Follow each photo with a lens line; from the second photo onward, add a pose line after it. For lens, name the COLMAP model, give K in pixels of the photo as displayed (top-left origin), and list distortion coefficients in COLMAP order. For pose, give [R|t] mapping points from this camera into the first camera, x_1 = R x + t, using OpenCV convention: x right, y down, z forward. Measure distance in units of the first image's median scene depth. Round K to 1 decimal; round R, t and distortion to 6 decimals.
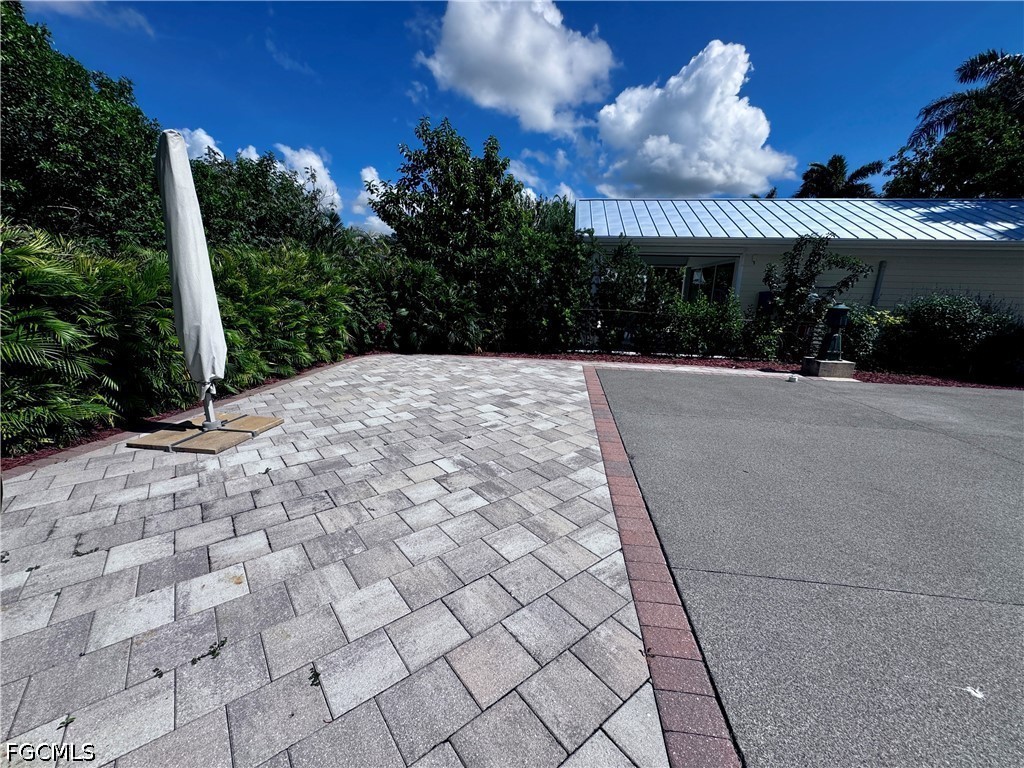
lens RADIAL K [[408.2, 0, 510.0], [0, 408.2, 384.9], [0, 0, 1]] dist [-0.001651, -0.000173]
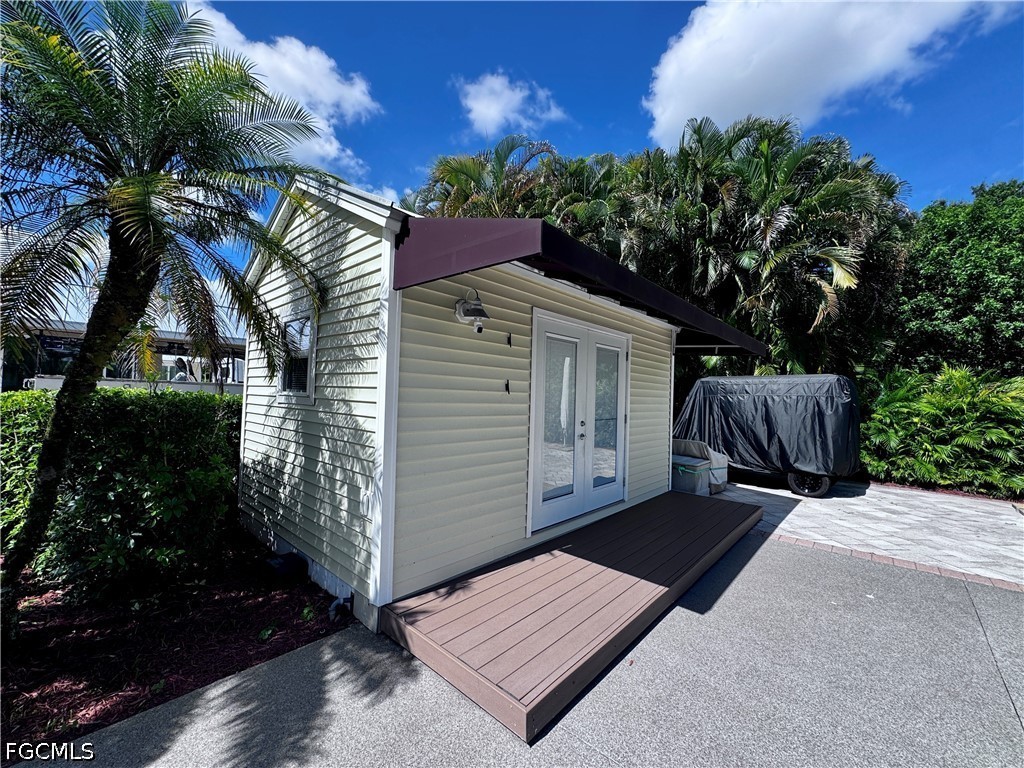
lens RADIAL K [[408.2, 0, 510.0], [0, 408.2, 384.9], [0, 0, 1]] dist [-0.001651, -0.000173]
pose [[-0.573192, -0.058136, -0.817356, 0.724248], [-0.225508, 0.970155, 0.089139, -0.005812], [0.787780, 0.235415, -0.569195, 0.093785]]
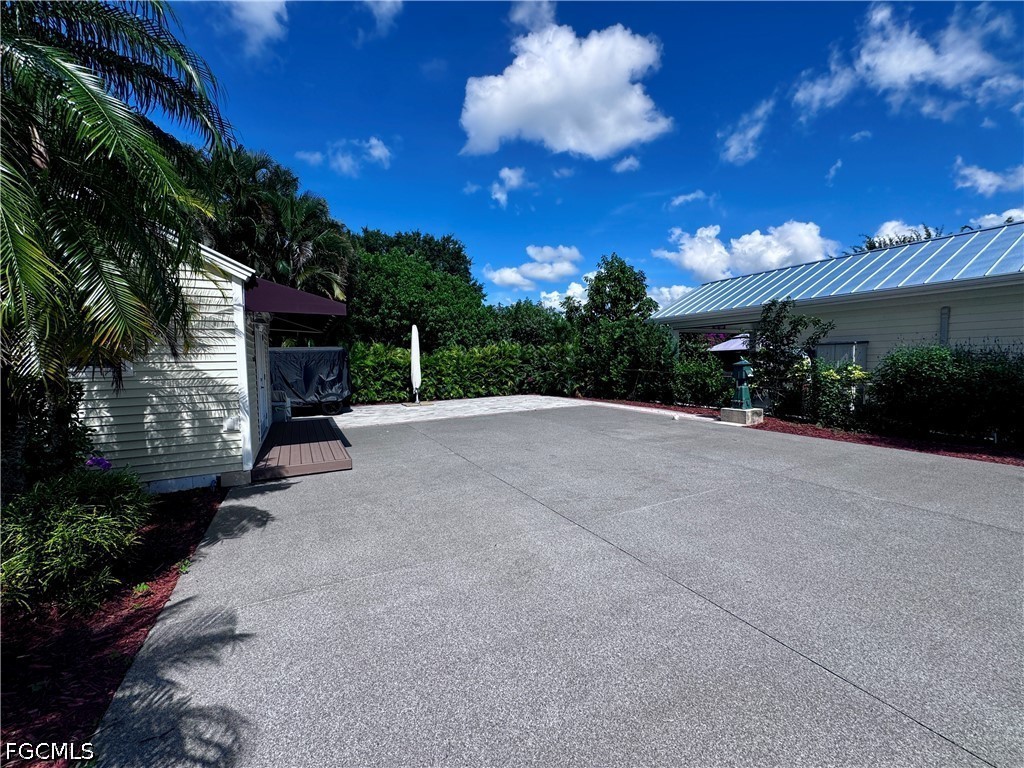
lens RADIAL K [[408.2, 0, 510.0], [0, 408.2, 384.9], [0, 0, 1]] dist [-0.001651, -0.000173]
pose [[0.571404, 0.014274, -0.820545, 1.242927], [-0.155068, 0.983715, -0.090872, 0.071934], [0.805886, 0.179165, 0.564312, -0.167636]]
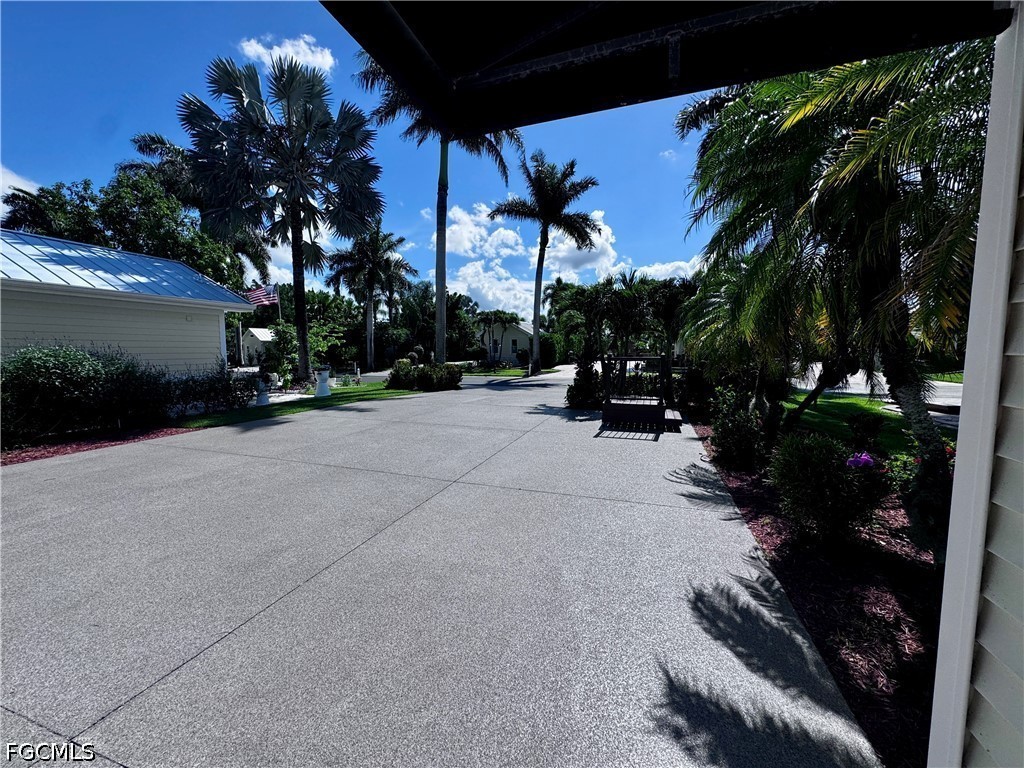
lens RADIAL K [[408.2, 0, 510.0], [0, 408.2, 384.9], [0, 0, 1]] dist [-0.001651, -0.000173]
pose [[0.189987, -0.111143, 0.975475, 0.410196], [0.230156, 0.970927, 0.065798, 0.018160], [-0.954428, 0.212011, 0.210043, -0.059629]]
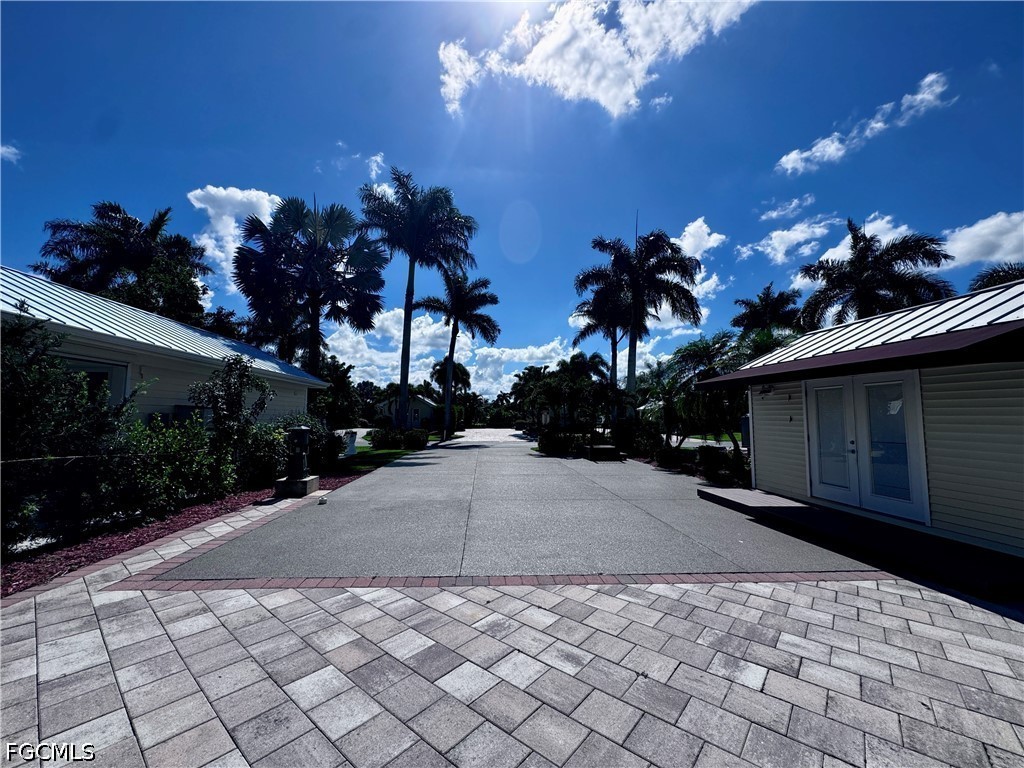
lens RADIAL K [[407.5, 0, 508.5], [0, 407.5, 406.6], [0, 0, 1]] dist [-0.000408, 0.000267]
pose [[-0.201483, 0.000841, 0.979492, -0.317290], [0.211436, 0.976461, 0.042654, -0.157288], [-0.956399, 0.215694, -0.196918, 0.600662]]
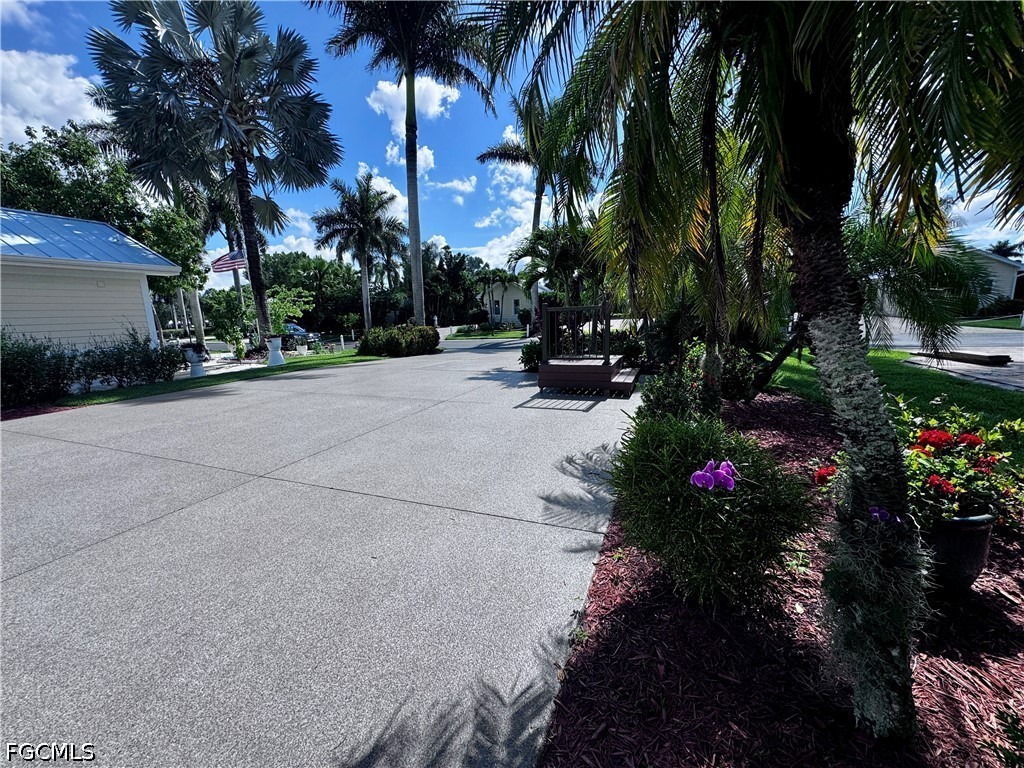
lens RADIAL K [[408.2, 0, 510.0], [0, 408.2, 384.9], [0, 0, 1]] dist [-0.001651, -0.000173]
pose [[0.243044, -0.202563, 0.948630, 0.613760], [0.263032, 0.955075, 0.136549, 0.087166], [-0.933672, 0.216332, 0.285405, -0.220685]]
